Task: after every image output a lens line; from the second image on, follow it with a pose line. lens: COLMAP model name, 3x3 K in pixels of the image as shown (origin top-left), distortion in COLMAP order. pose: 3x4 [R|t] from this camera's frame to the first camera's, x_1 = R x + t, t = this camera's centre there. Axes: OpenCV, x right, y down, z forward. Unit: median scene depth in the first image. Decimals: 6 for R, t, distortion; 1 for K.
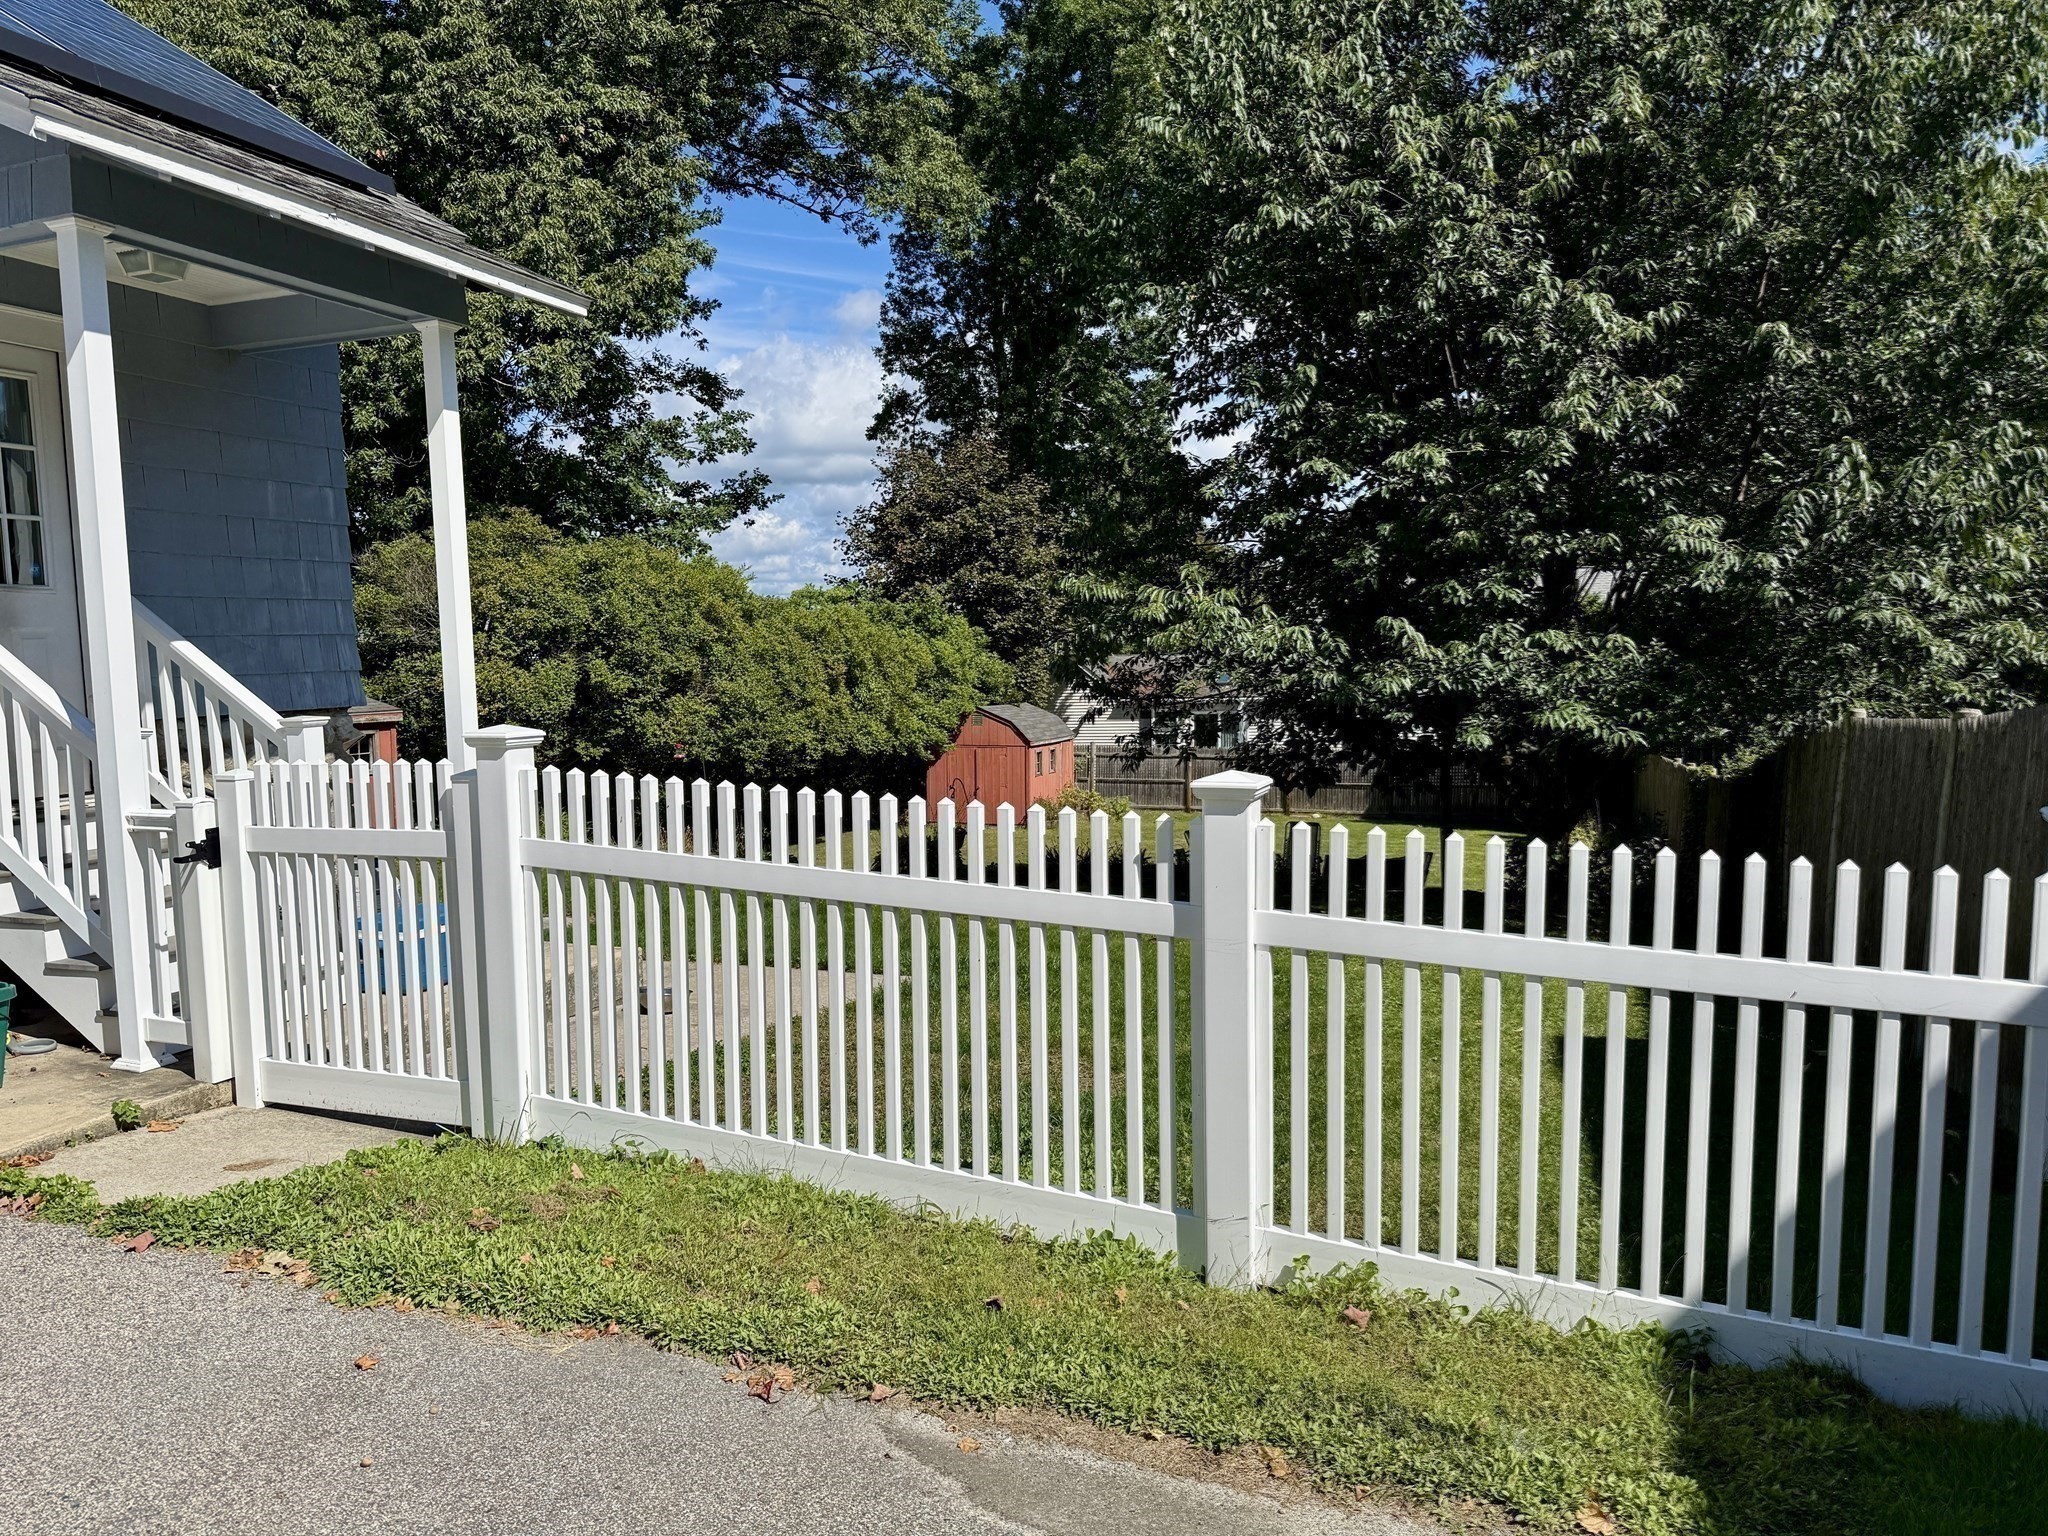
lens RADIAL K [[1459.6, 0, 1037.4], [0, 1459.6, 776.7], [0, 0, 1]] dist [0.084870, -0.157114]
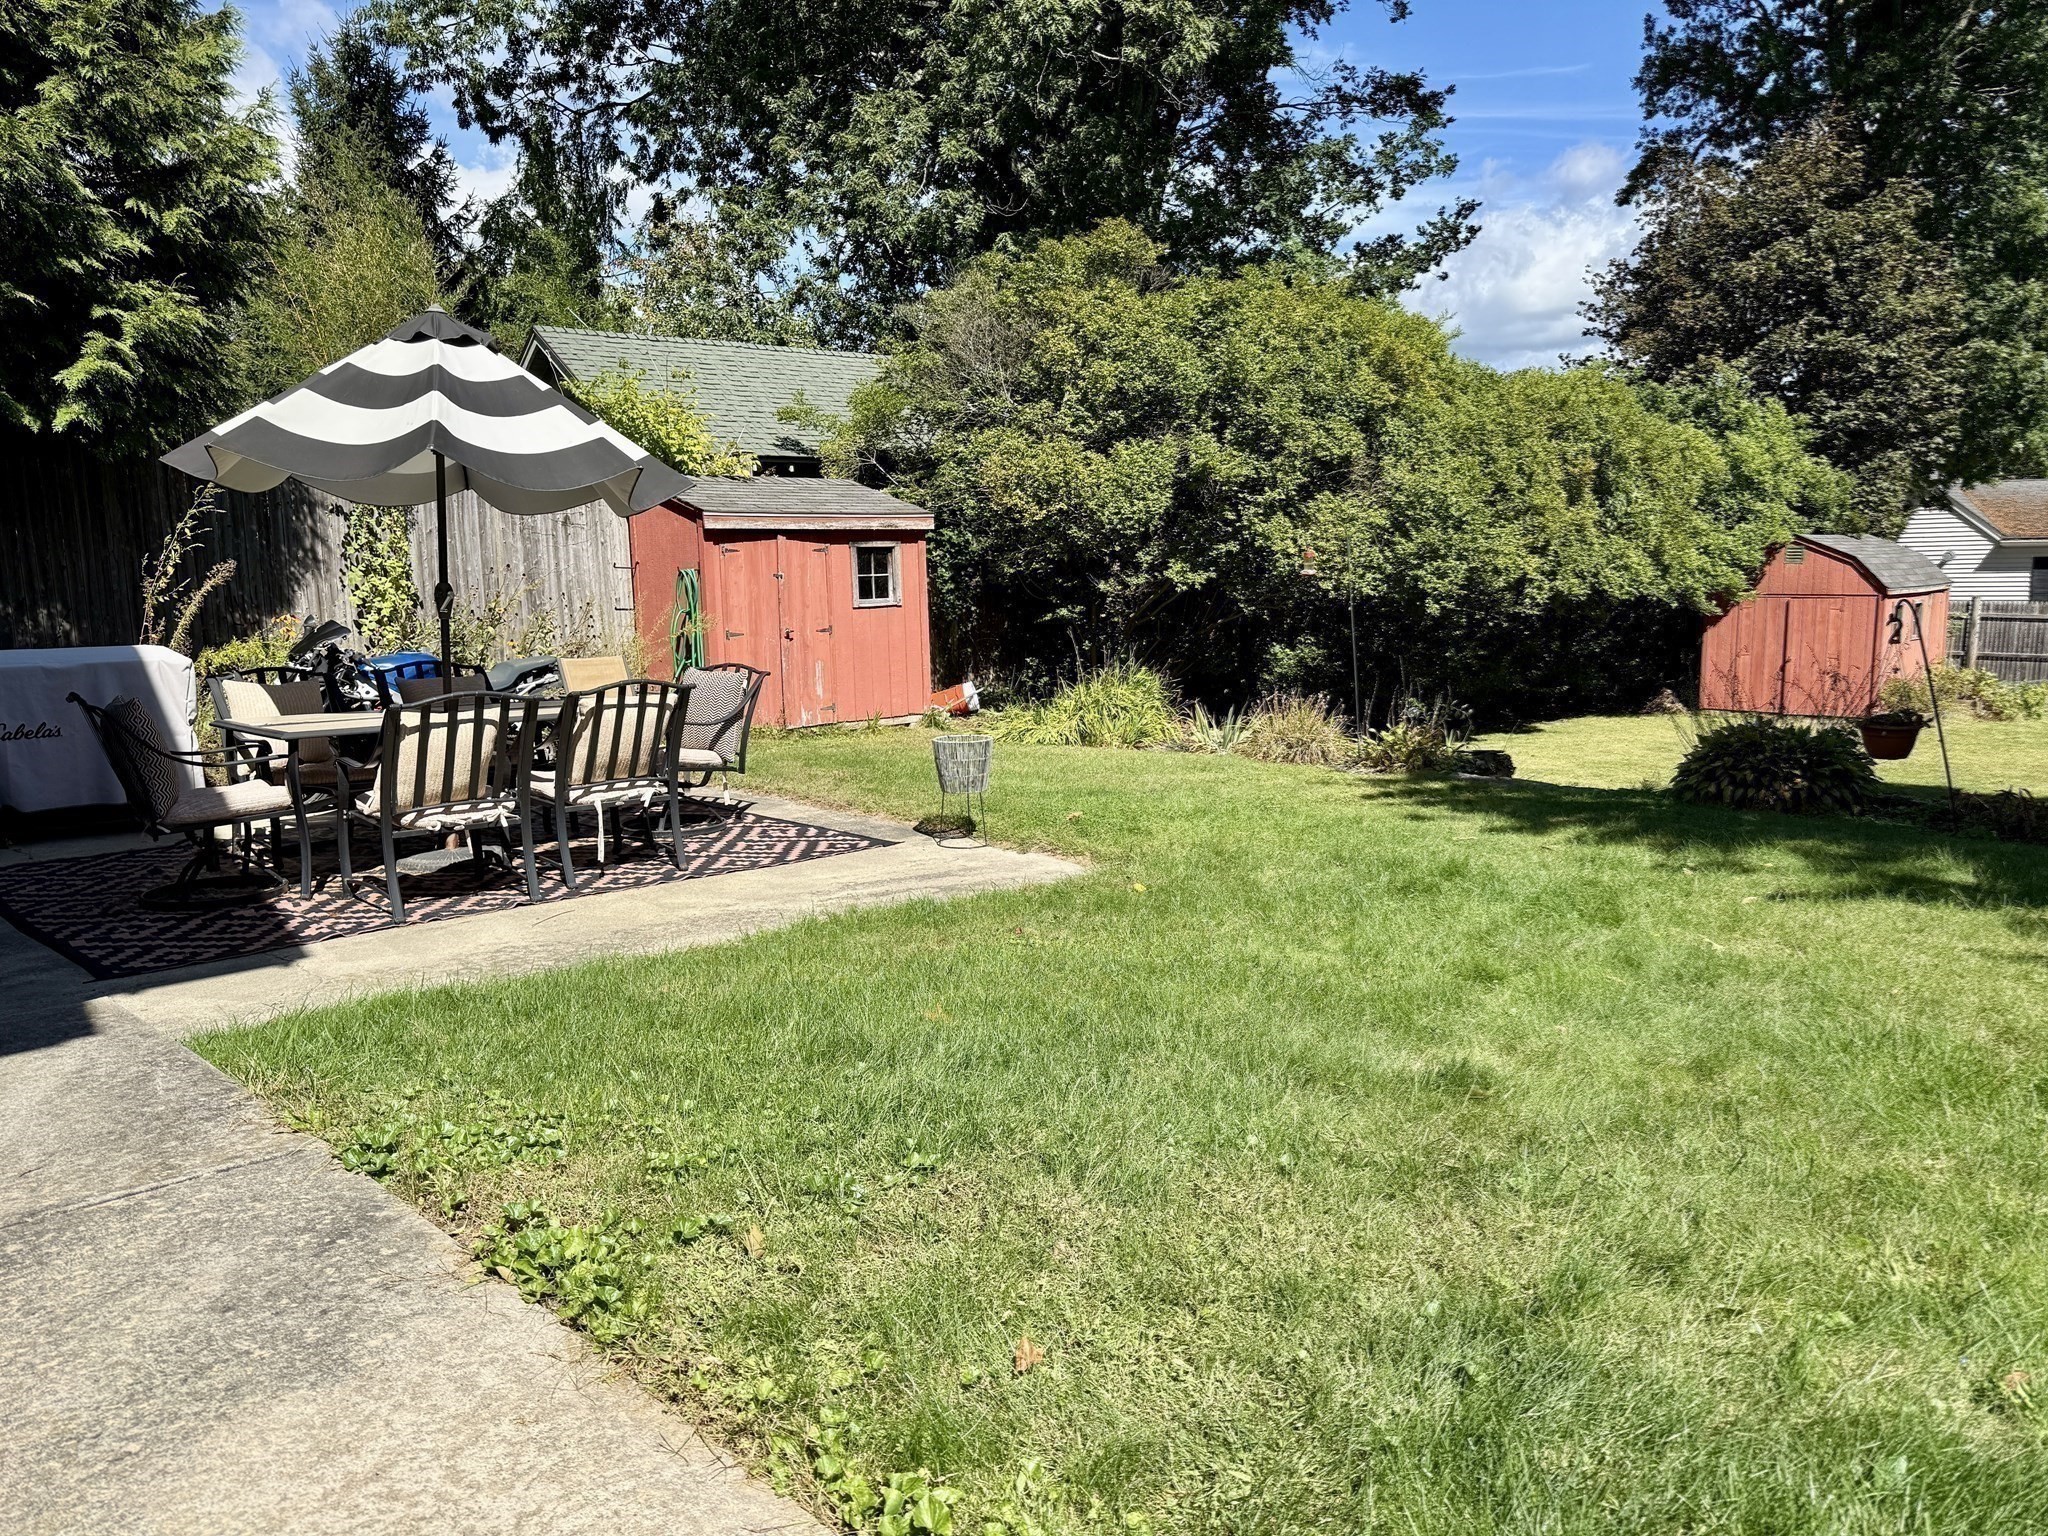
lens RADIAL K [[1459.6, 0, 1037.4], [0, 1459.6, 776.7], [0, 0, 1]] dist [0.084870, -0.157114]
pose [[0.896766, 0.067619, -0.437308, -0.058087], [-0.030388, 0.995333, 0.091590, 0.010638], [0.441460, -0.068845, 0.894636, 0.302054]]
